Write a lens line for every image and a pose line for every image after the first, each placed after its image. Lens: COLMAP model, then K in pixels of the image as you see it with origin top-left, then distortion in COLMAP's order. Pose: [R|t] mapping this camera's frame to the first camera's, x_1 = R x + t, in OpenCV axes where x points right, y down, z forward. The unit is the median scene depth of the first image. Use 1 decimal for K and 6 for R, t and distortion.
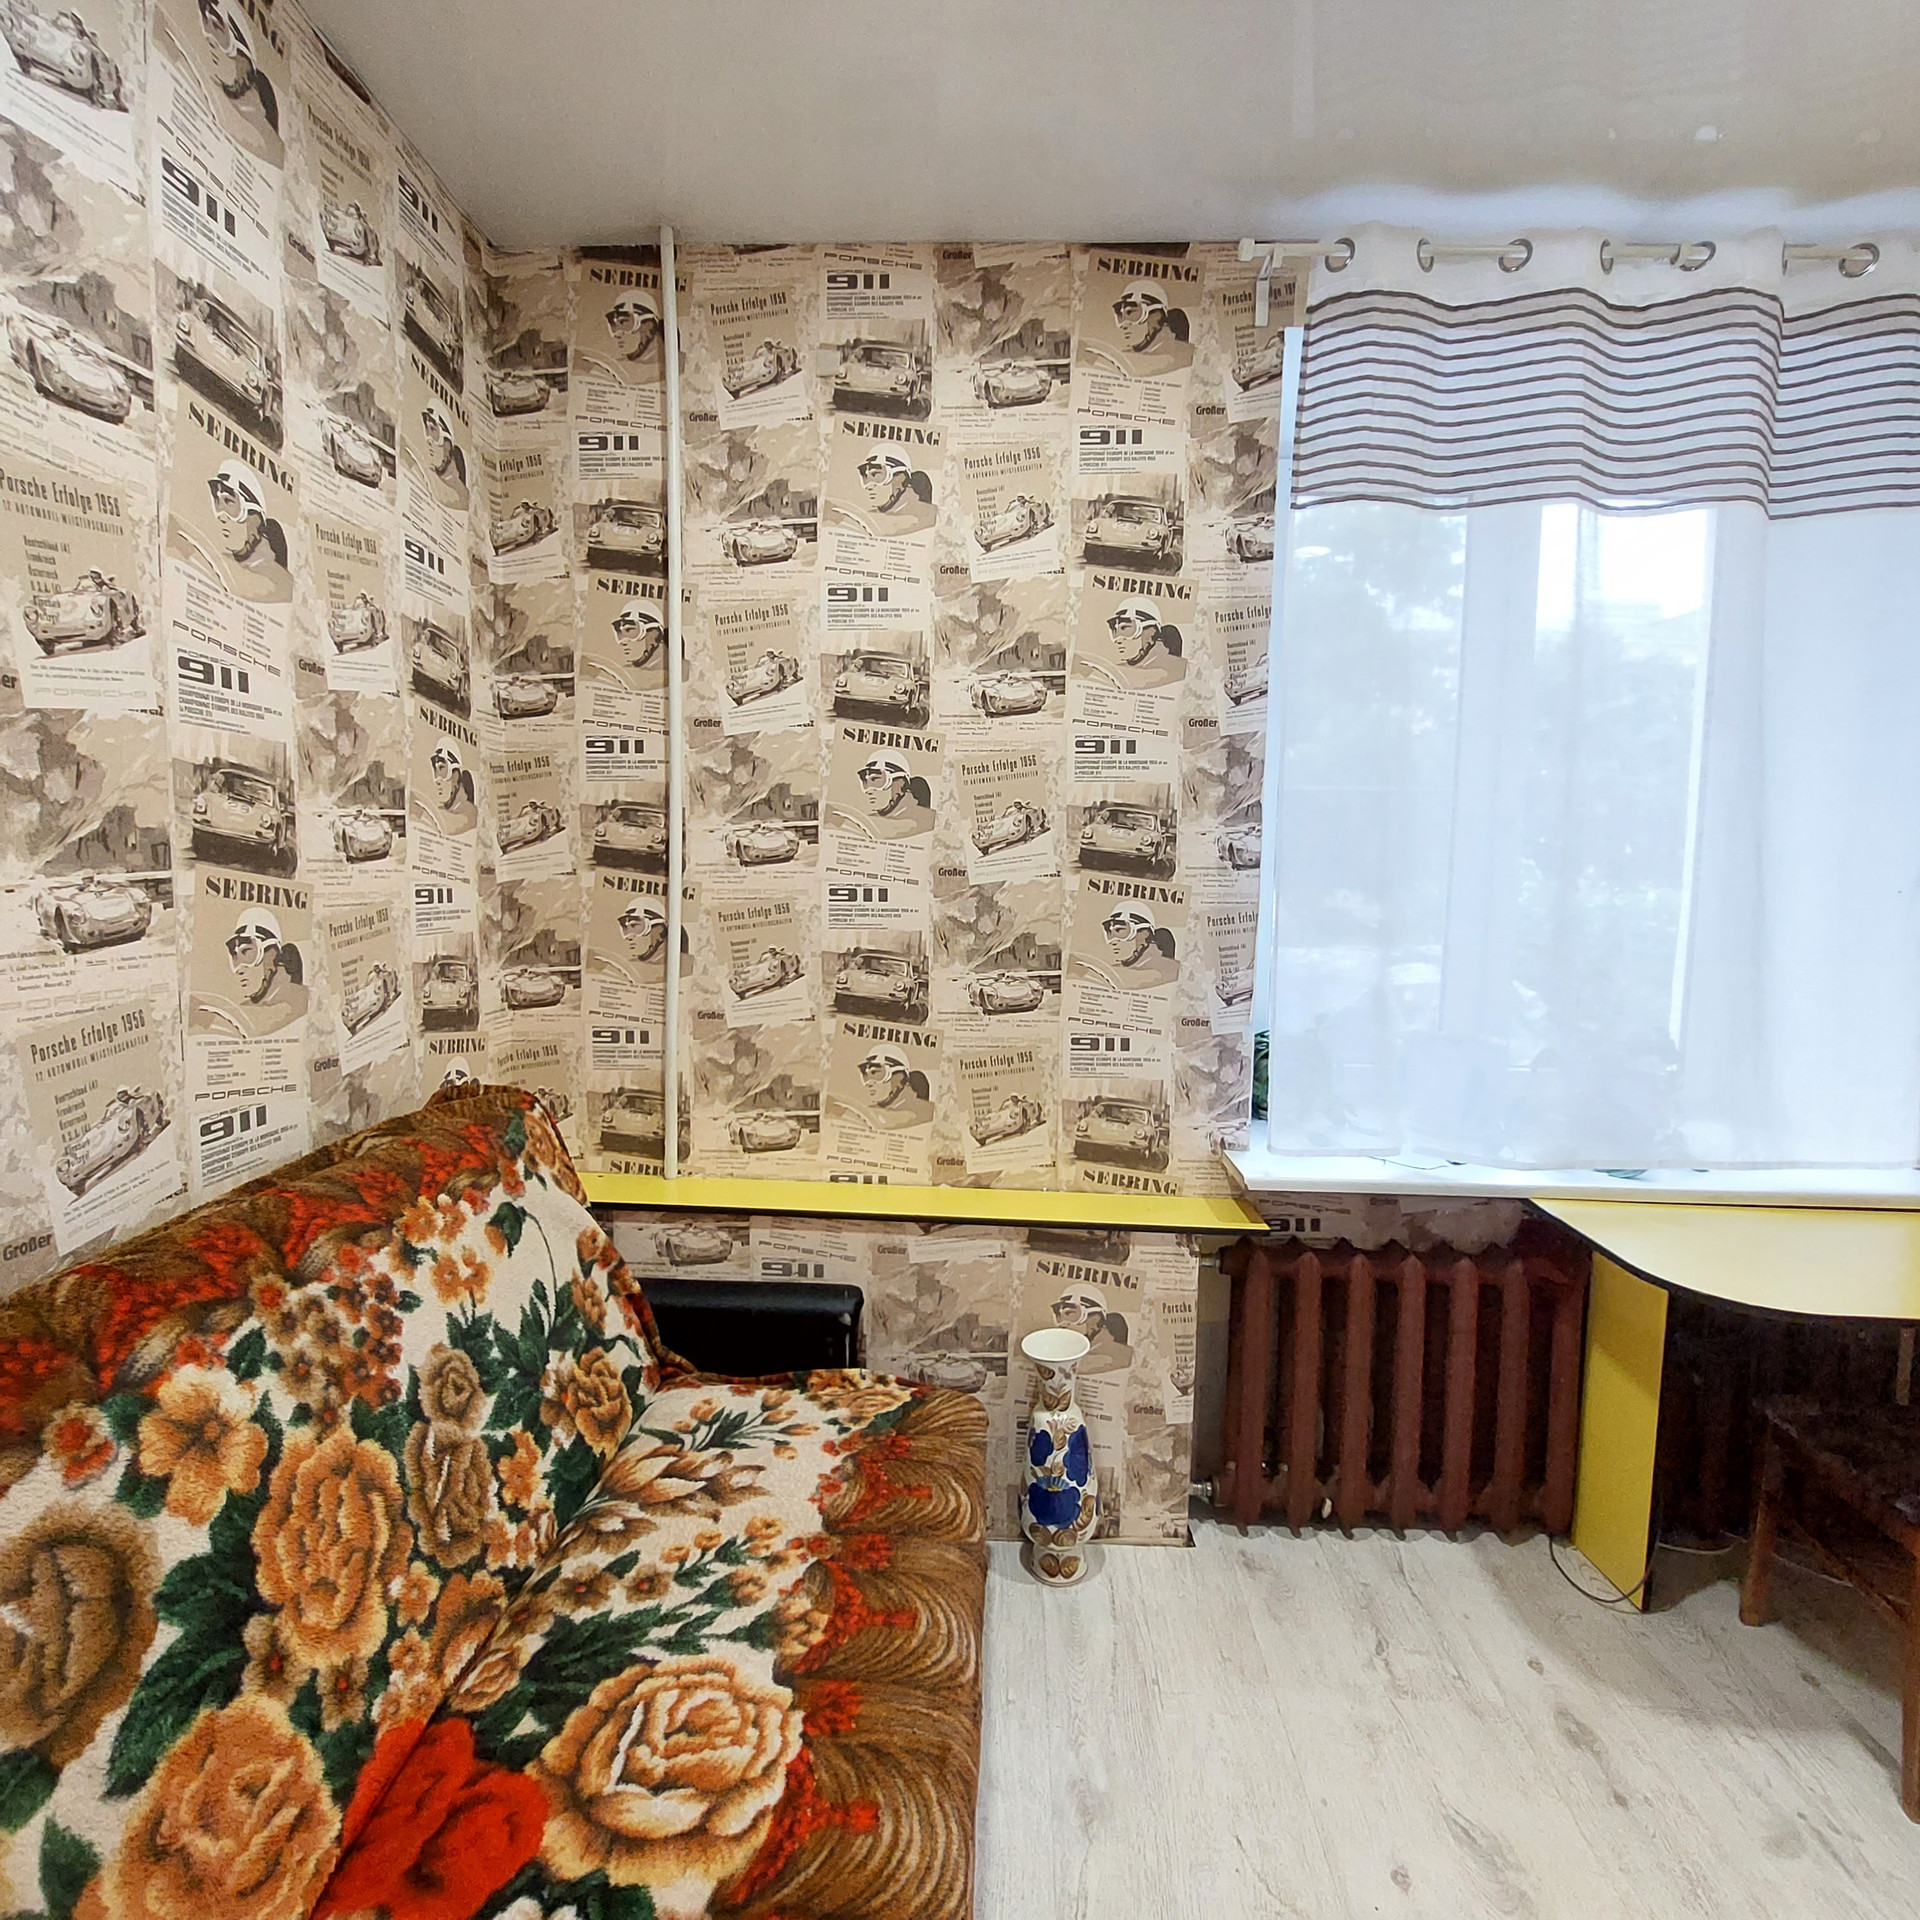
lens RADIAL K [[1010.5, 0, 969.9], [0, 1010.5, 961.9], [0, 0, 1]] dist [-0.015126, -0.001245]
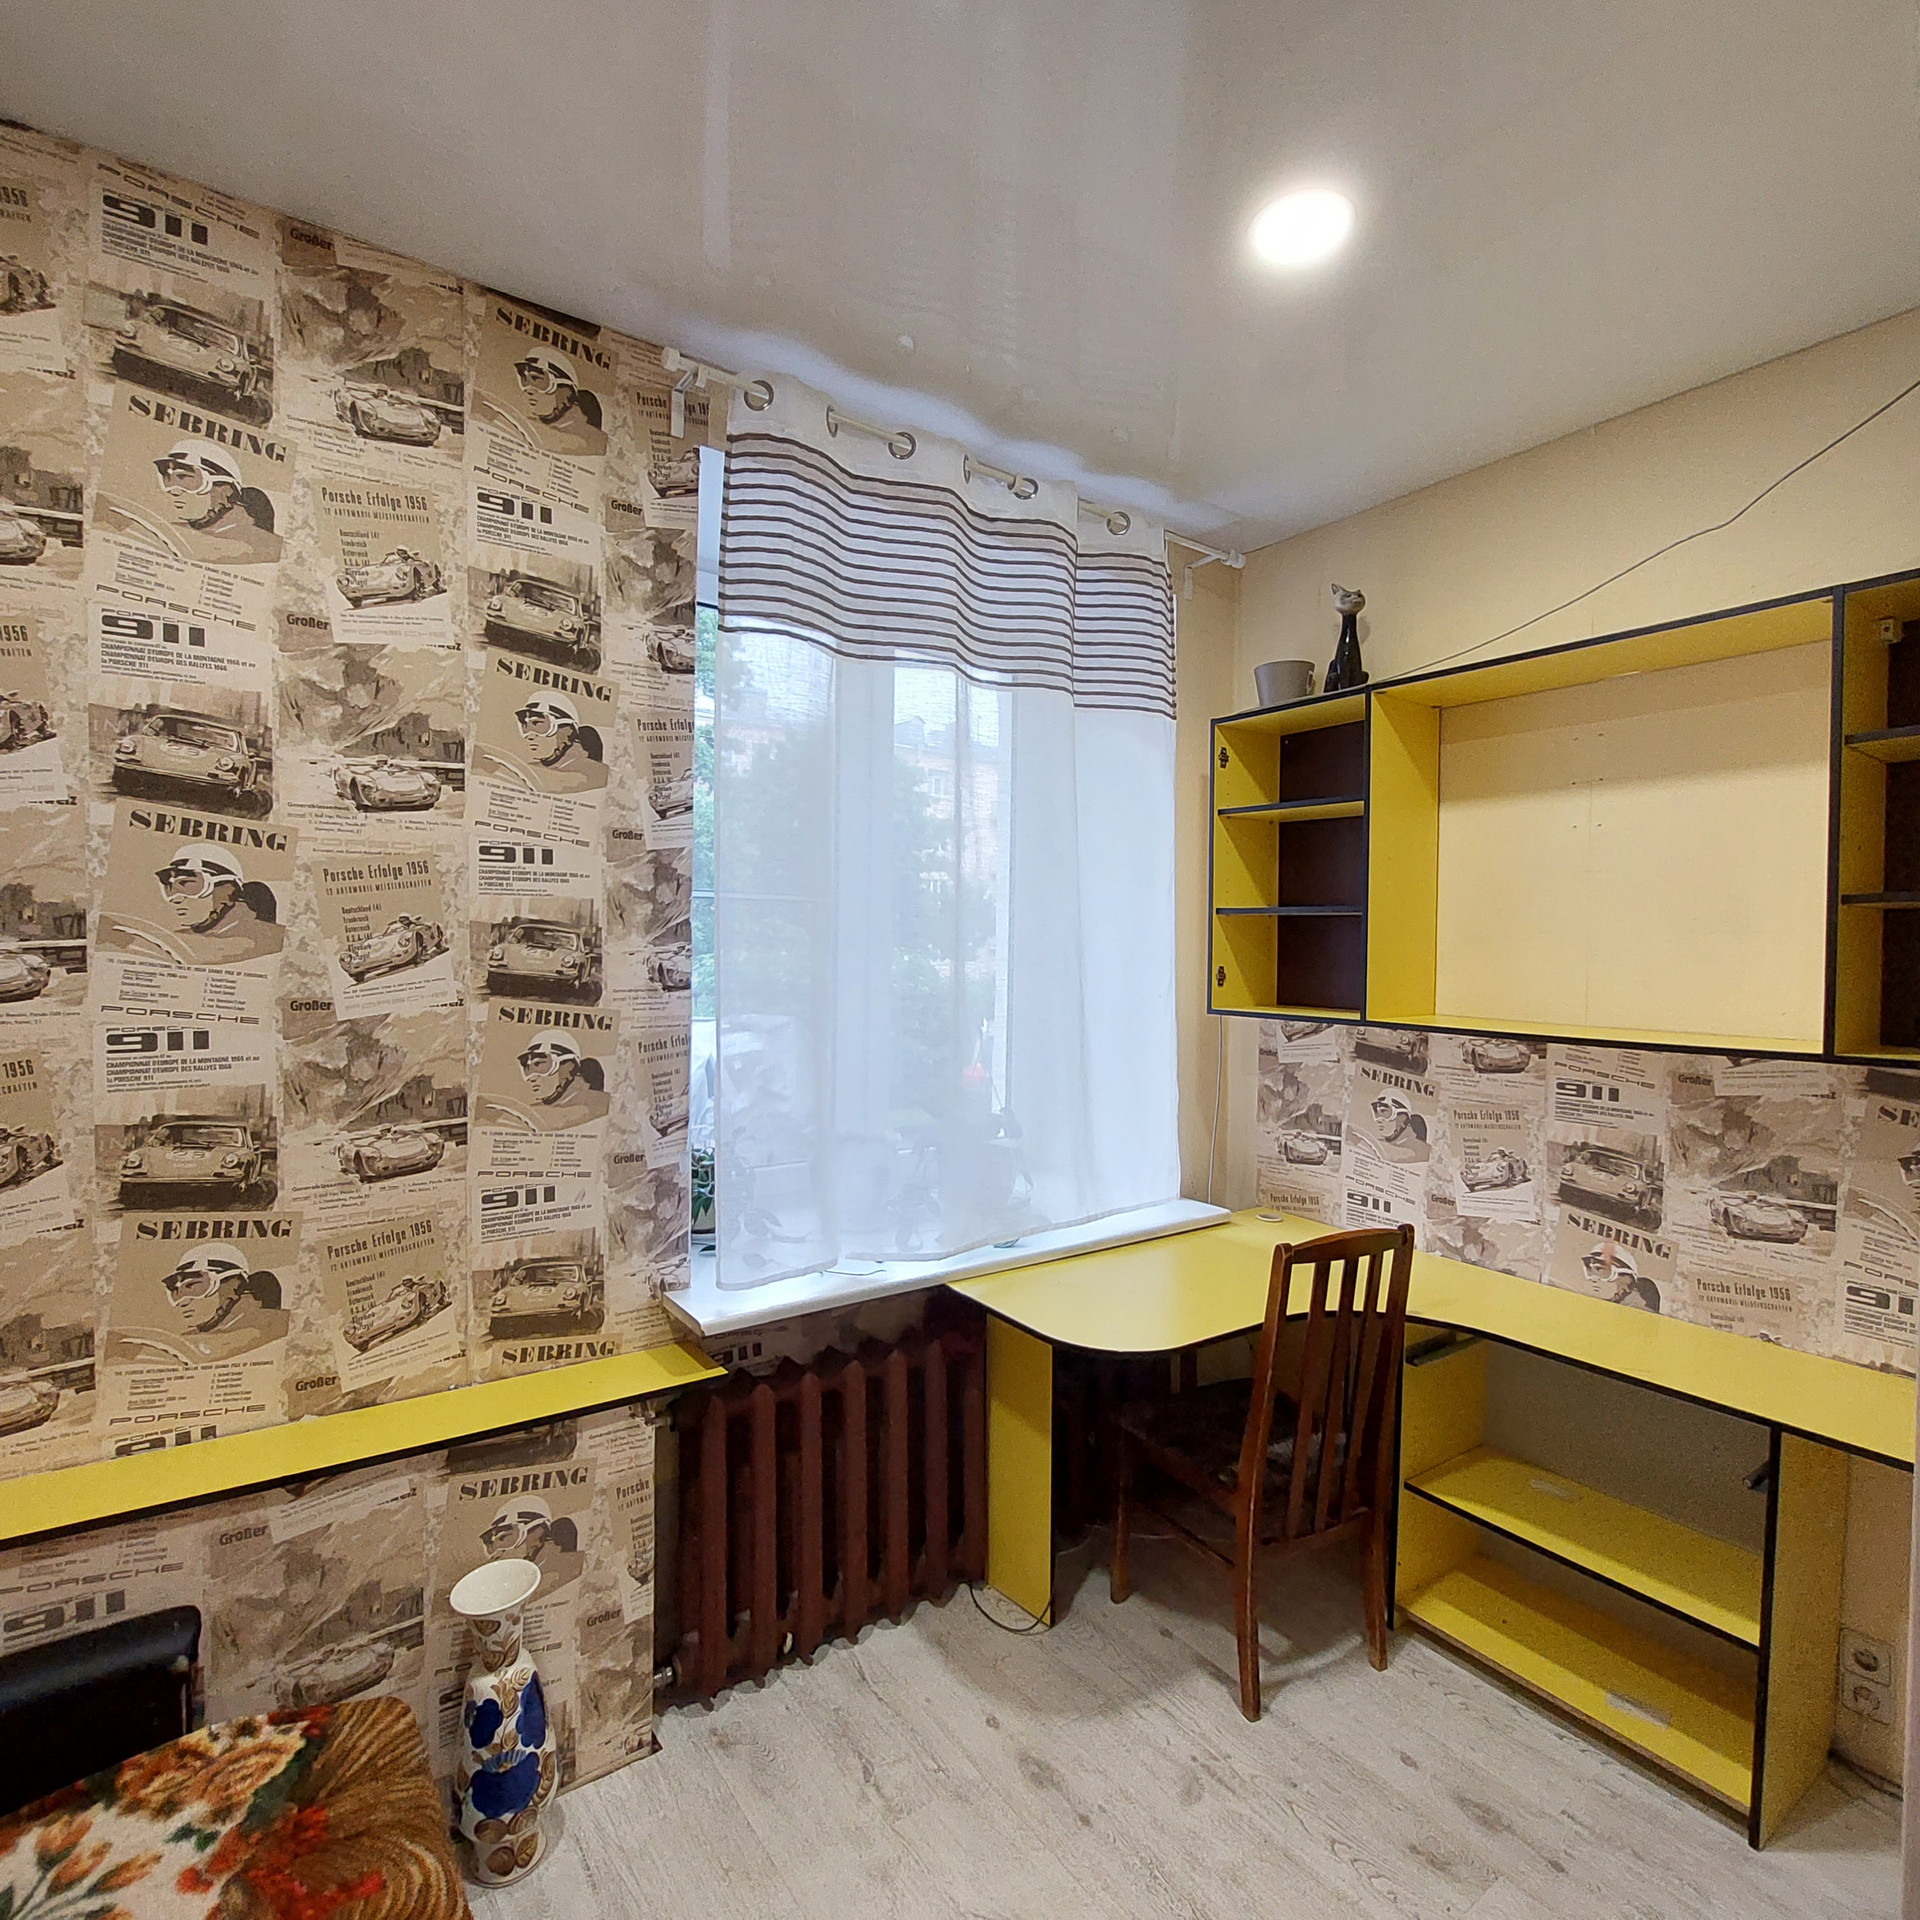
lens RADIAL K [[1010.5, 0, 955.4], [0, 1010.5, 957.9], [0, 0, 1]] dist [-0.015126, -0.001245]
pose [[0.787474, -0.014463, 0.616179, -0.106831], [0.049527, 0.997977, -0.039870, -0.073105], [-0.614355, 0.061914, 0.786597, 0.091734]]
